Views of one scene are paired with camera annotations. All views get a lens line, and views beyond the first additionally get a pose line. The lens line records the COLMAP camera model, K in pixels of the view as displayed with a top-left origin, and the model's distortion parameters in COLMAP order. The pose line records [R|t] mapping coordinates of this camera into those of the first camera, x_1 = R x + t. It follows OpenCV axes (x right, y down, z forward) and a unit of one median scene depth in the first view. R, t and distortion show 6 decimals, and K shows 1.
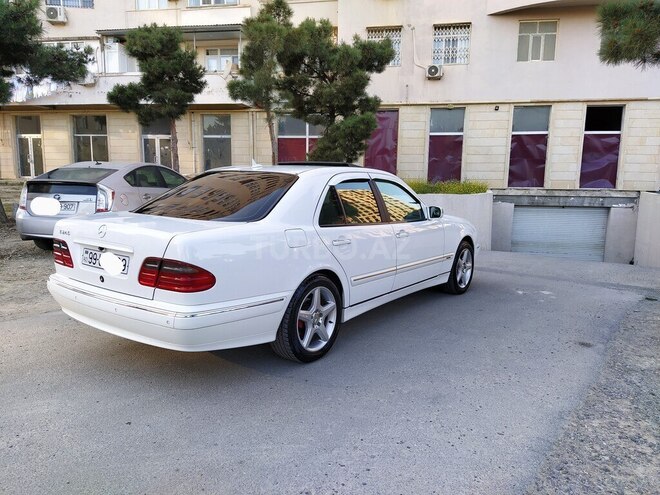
lens RADIAL K [[485.3, 0, 333.7], [0, 485.3, 246.1], [0, 0, 1]] dist [0.080149, -0.099068]
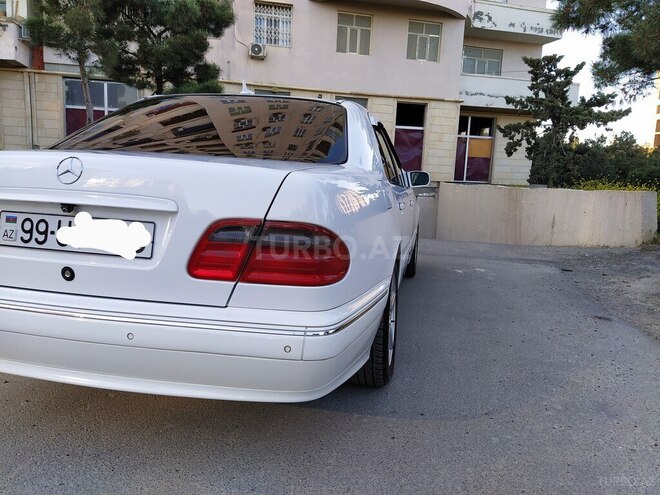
lens RADIAL K [[485.3, 0, 327.2], [0, 485.3, 244.5], [0, 0, 1]] dist [0.080149, -0.099068]
pose [[0.908165, -0.034290, 0.417206, -0.085104], [0.031000, 0.999412, 0.014660, 0.007660], [-0.417463, -0.000380, 0.908694, 0.091839]]
